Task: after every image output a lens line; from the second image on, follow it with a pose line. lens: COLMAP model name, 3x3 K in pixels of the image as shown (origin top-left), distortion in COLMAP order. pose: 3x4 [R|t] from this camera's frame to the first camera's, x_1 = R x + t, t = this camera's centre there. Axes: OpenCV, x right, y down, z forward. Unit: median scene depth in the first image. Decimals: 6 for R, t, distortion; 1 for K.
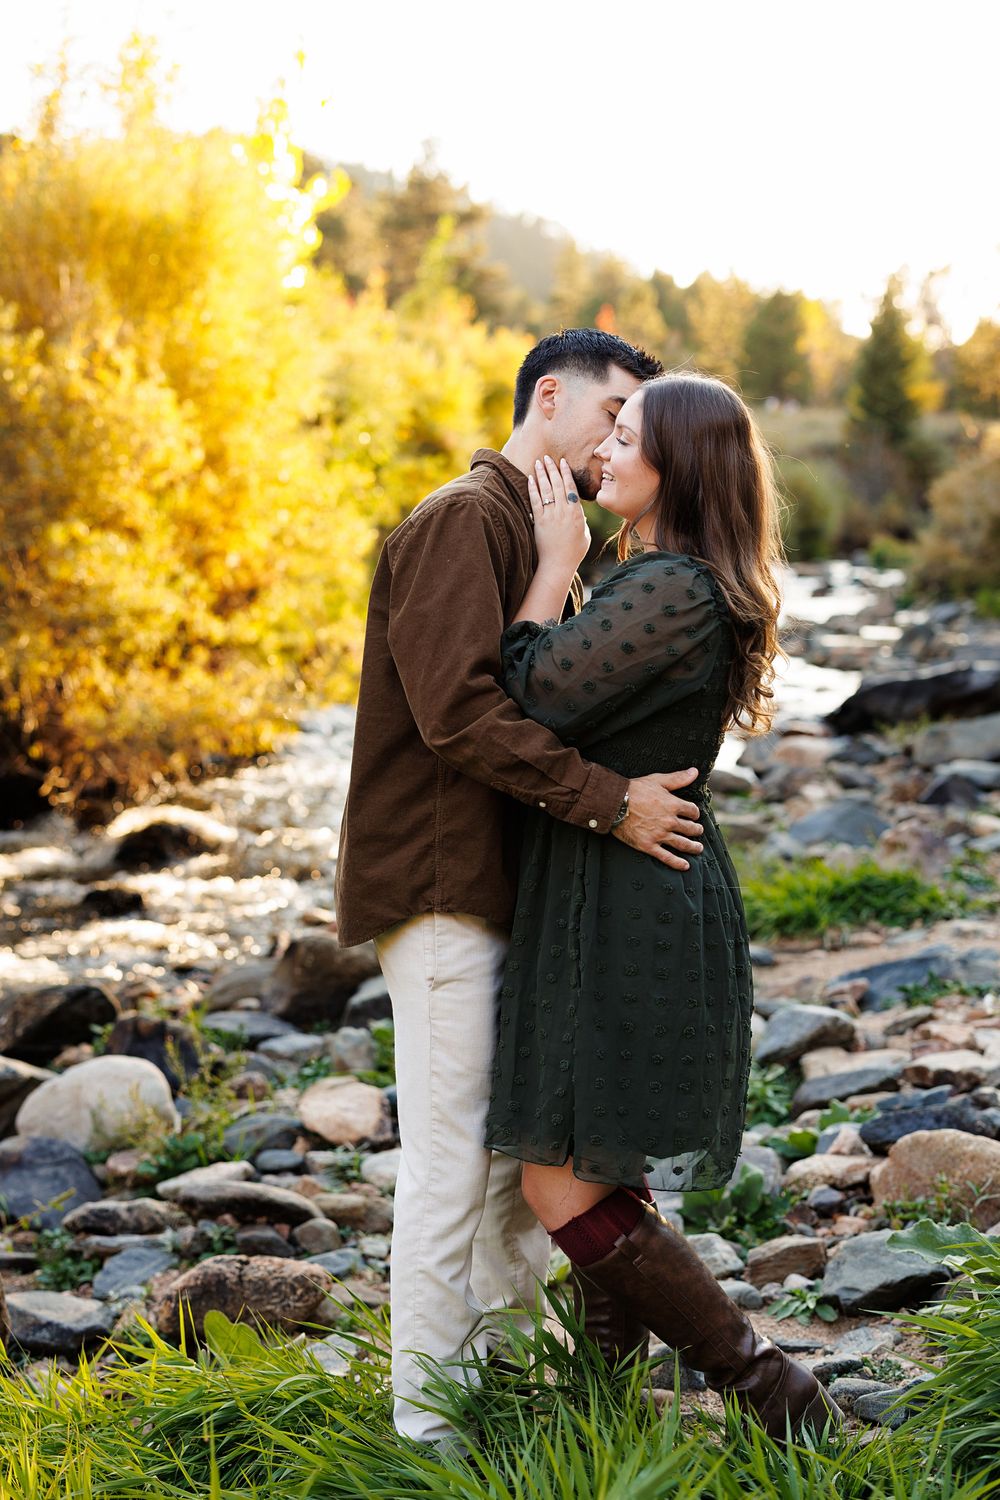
lens RADIAL K [[2038.6, 0, 497.5], [0, 2038.6, 750.8], [0, 0, 1]] dist [-0.025938, 0.000000]
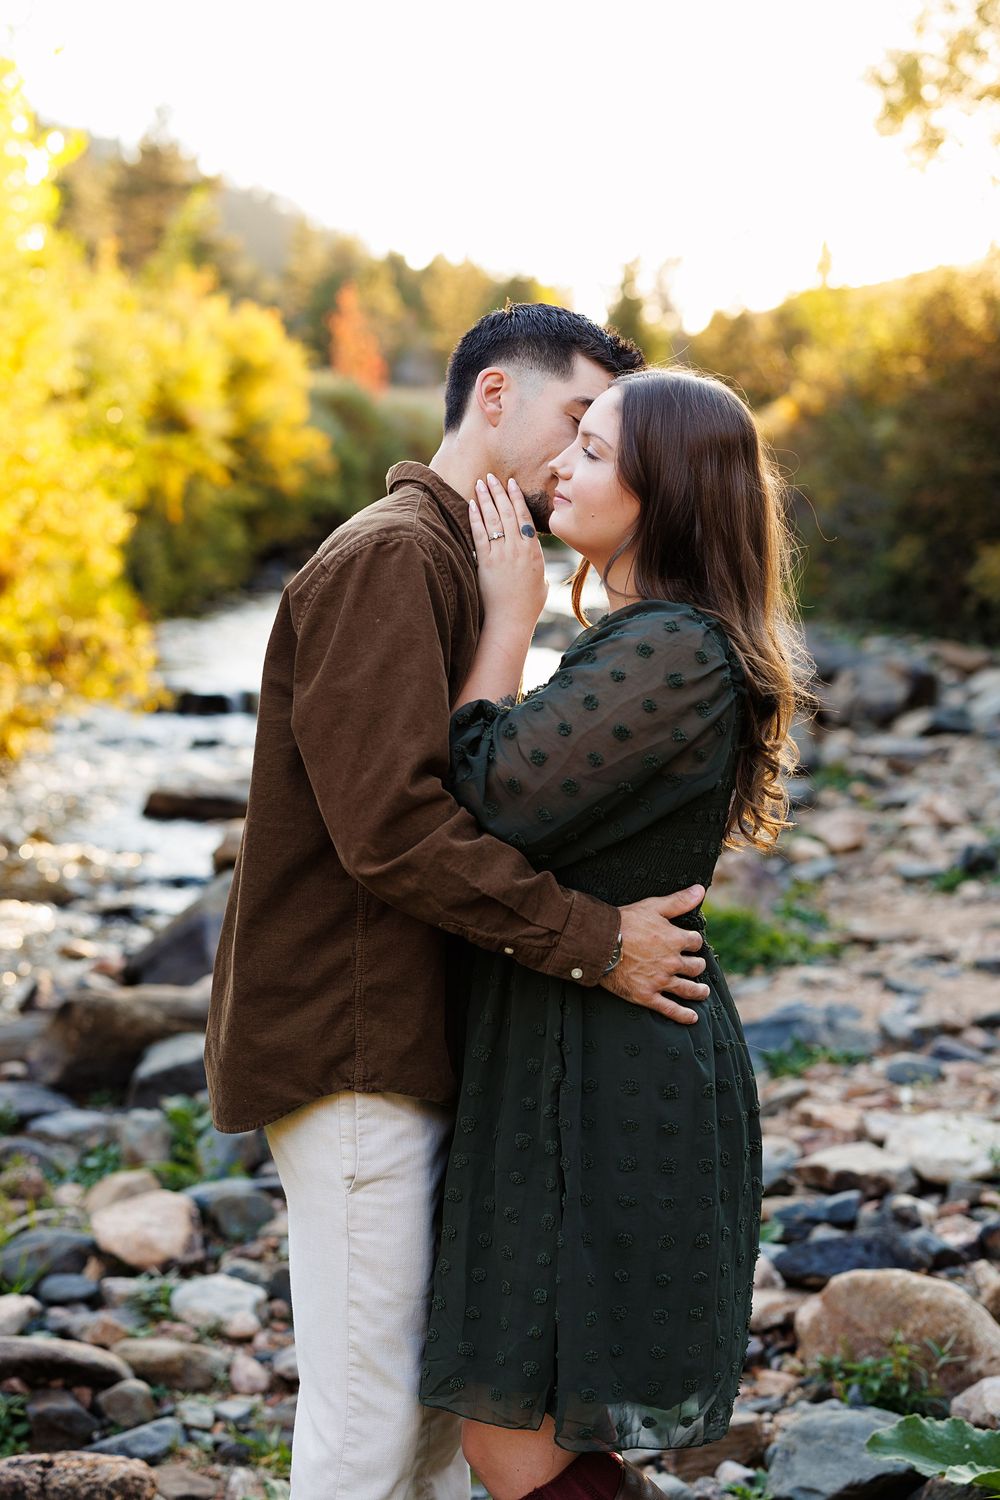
lens RADIAL K [[2038.6, 0, 513.3], [0, 2038.6, 762.3], [0, 0, 1]] dist [-0.025938, 0.000000]
pose [[0.990179, 0.006029, 0.139676, -0.046103], [-0.008163, 0.999858, 0.014712, -0.030828], [-0.139567, -0.015707, 0.990088, 0.156288]]
